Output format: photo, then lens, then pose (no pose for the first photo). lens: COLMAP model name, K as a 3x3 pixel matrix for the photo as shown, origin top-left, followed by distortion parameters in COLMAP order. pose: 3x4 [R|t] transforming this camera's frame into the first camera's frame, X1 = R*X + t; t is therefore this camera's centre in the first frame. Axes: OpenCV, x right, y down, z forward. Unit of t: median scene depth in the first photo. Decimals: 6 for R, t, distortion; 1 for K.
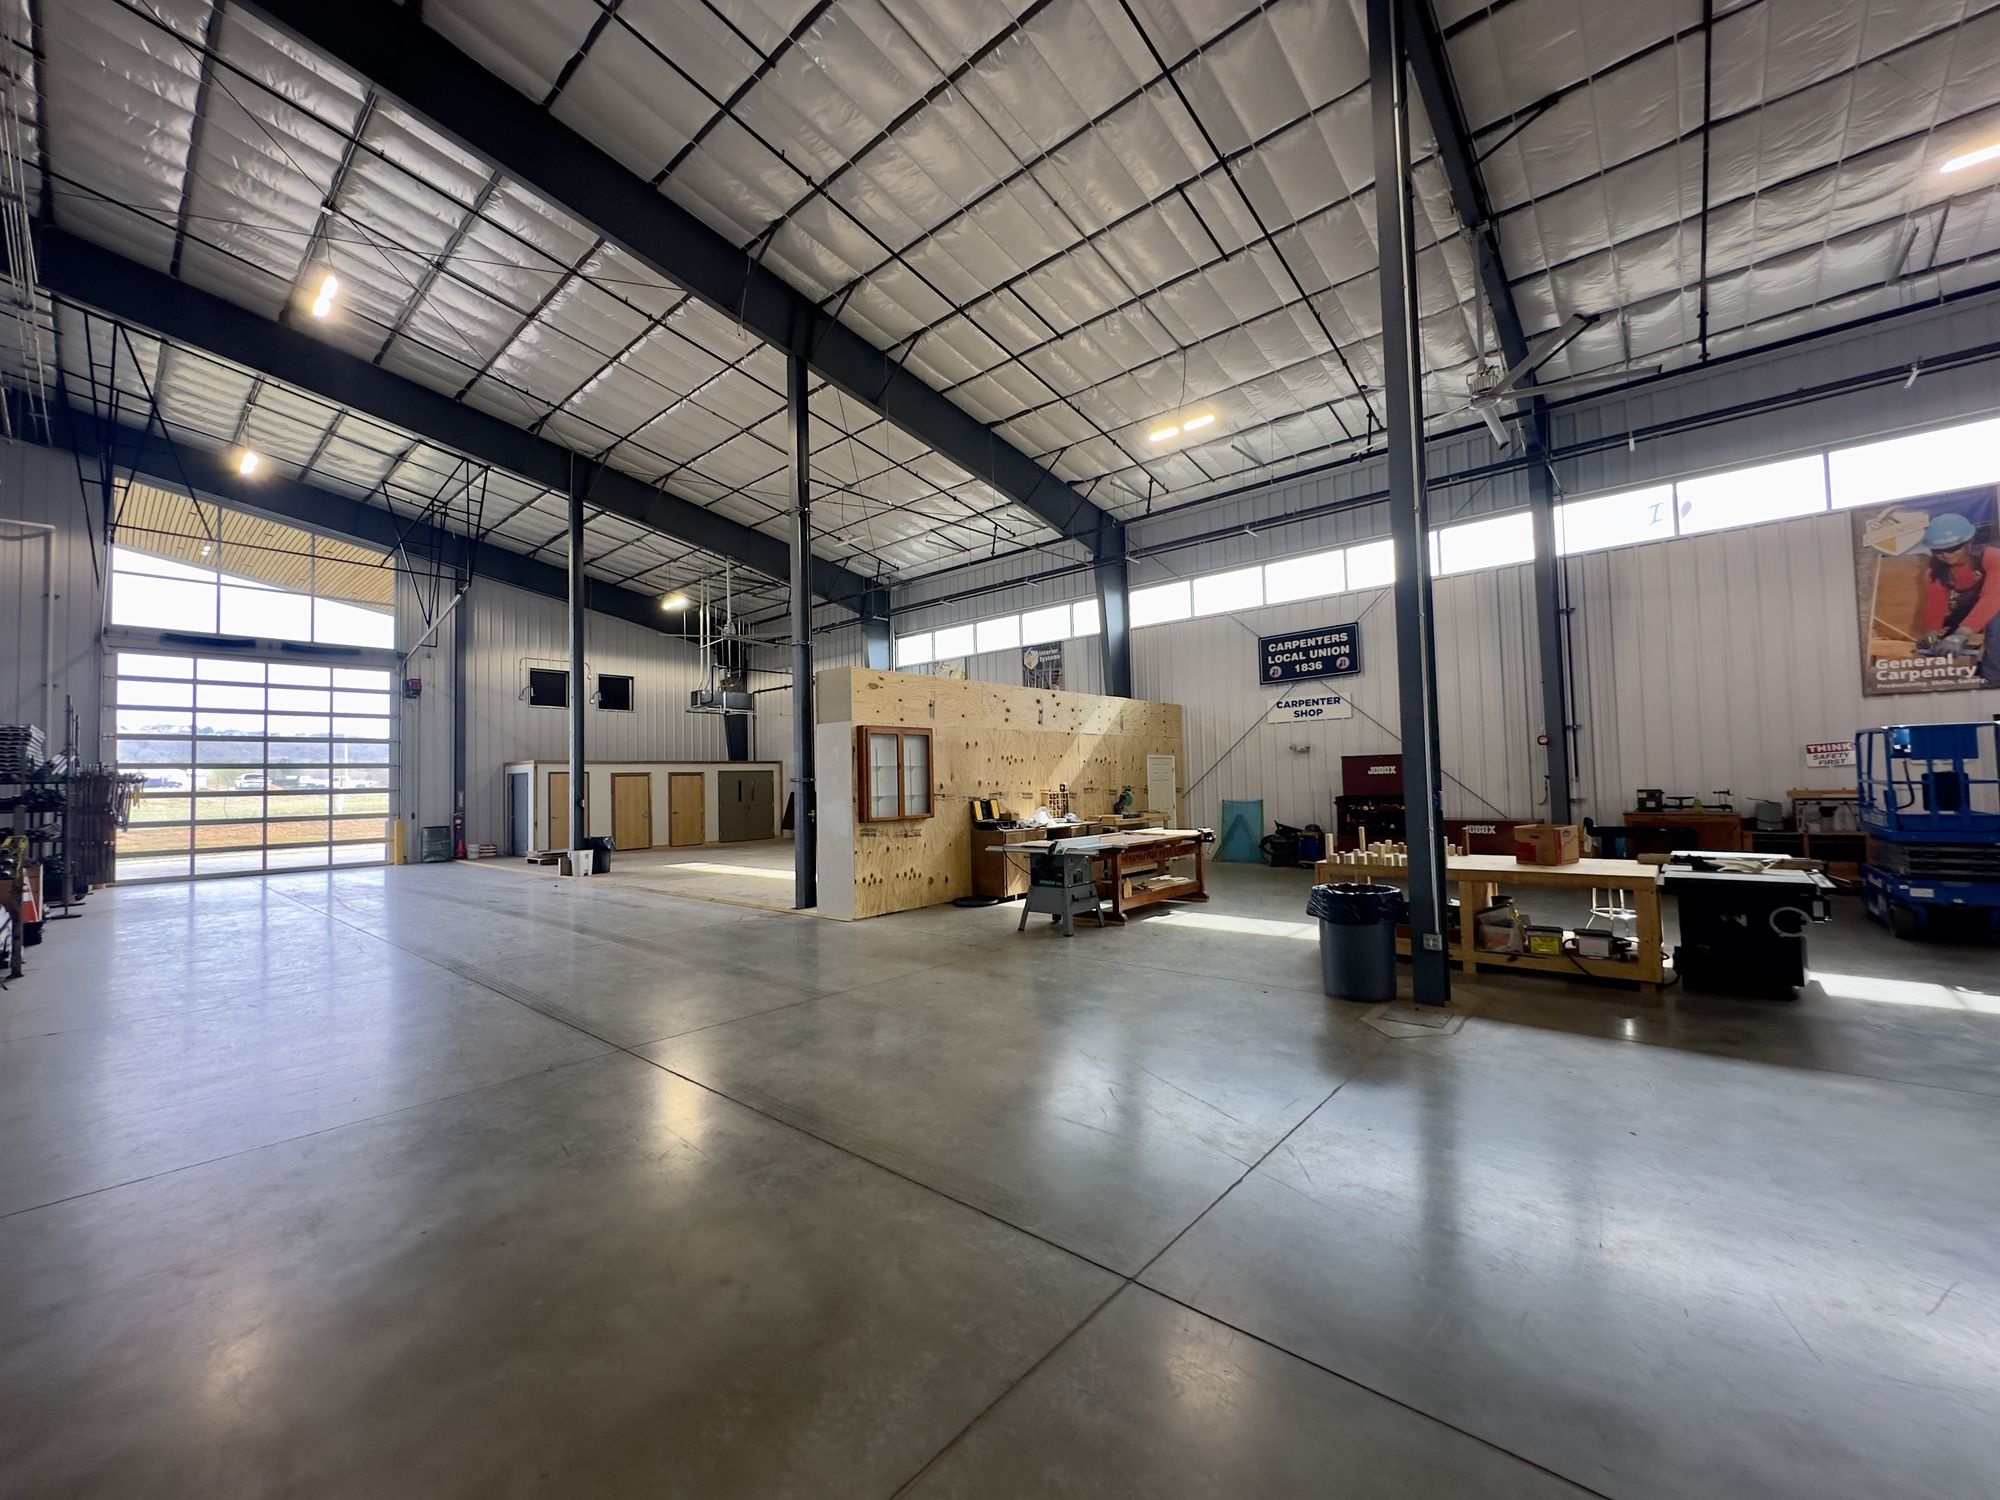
lens RADIAL K [[797.1, 0, 1000.0], [0, 797.1, 750.0], [0, 0, 1]] dist [-0.050761, 0.000043]
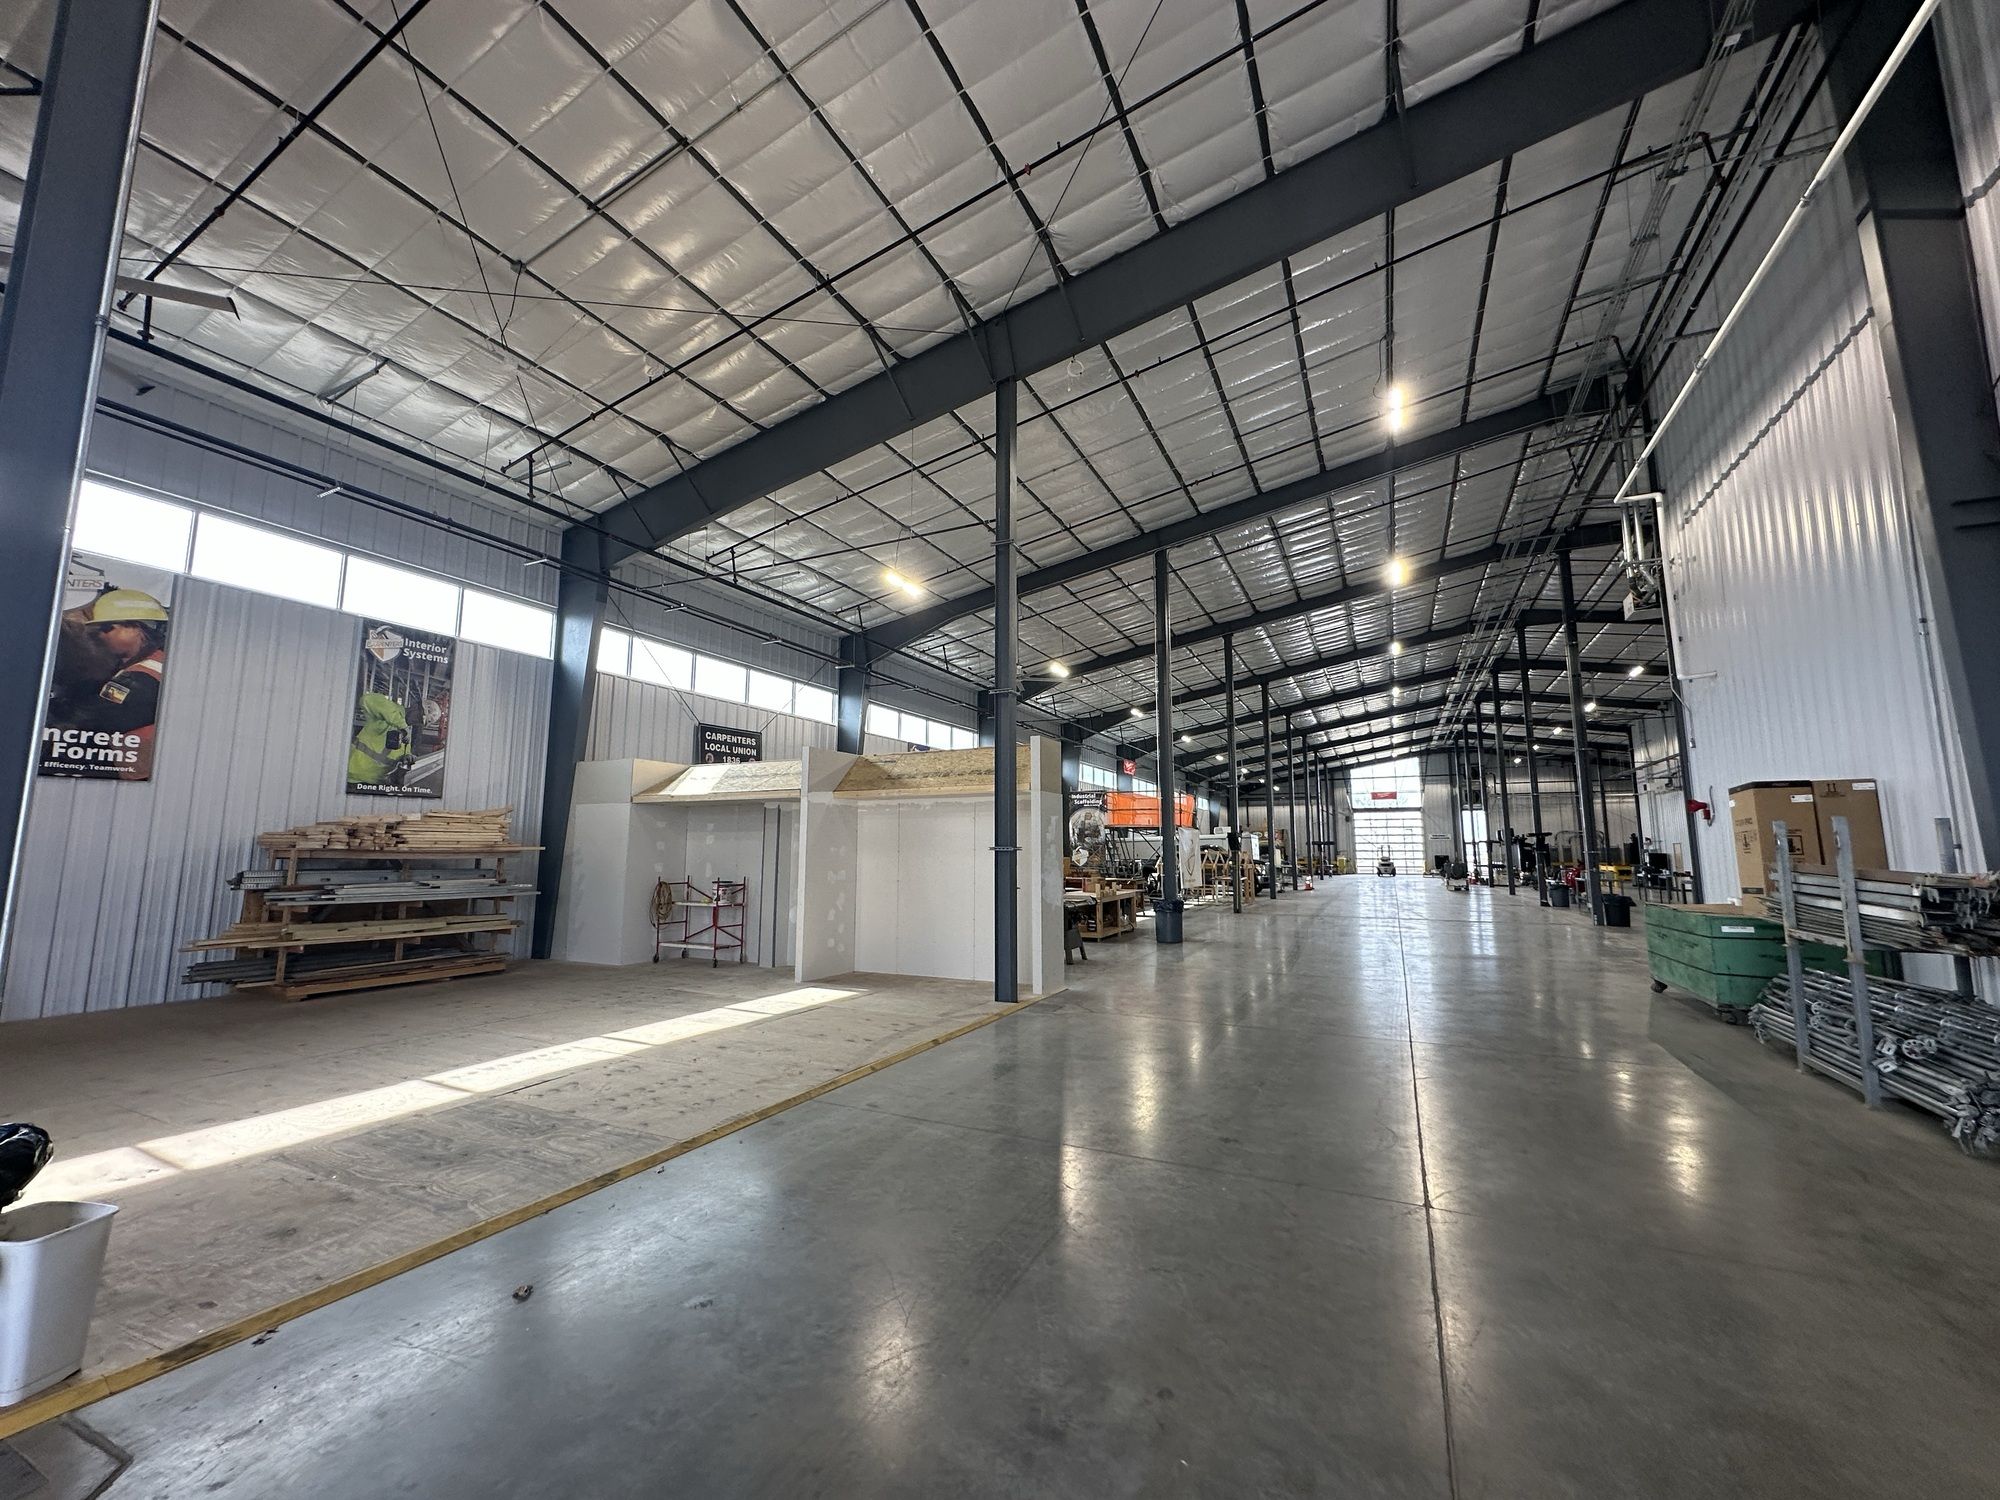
lens RADIAL K [[797.1, 0, 1000.0], [0, 797.1, 750.0], [0, 0, 1]] dist [-0.050761, 0.000043]
pose [[-0.261443, 0.141127, 0.954846, -0.817832], [-0.037313, 0.987036, -0.156101, 0.044447], [-0.964497, -0.076439, -0.252788, 0.938191]]
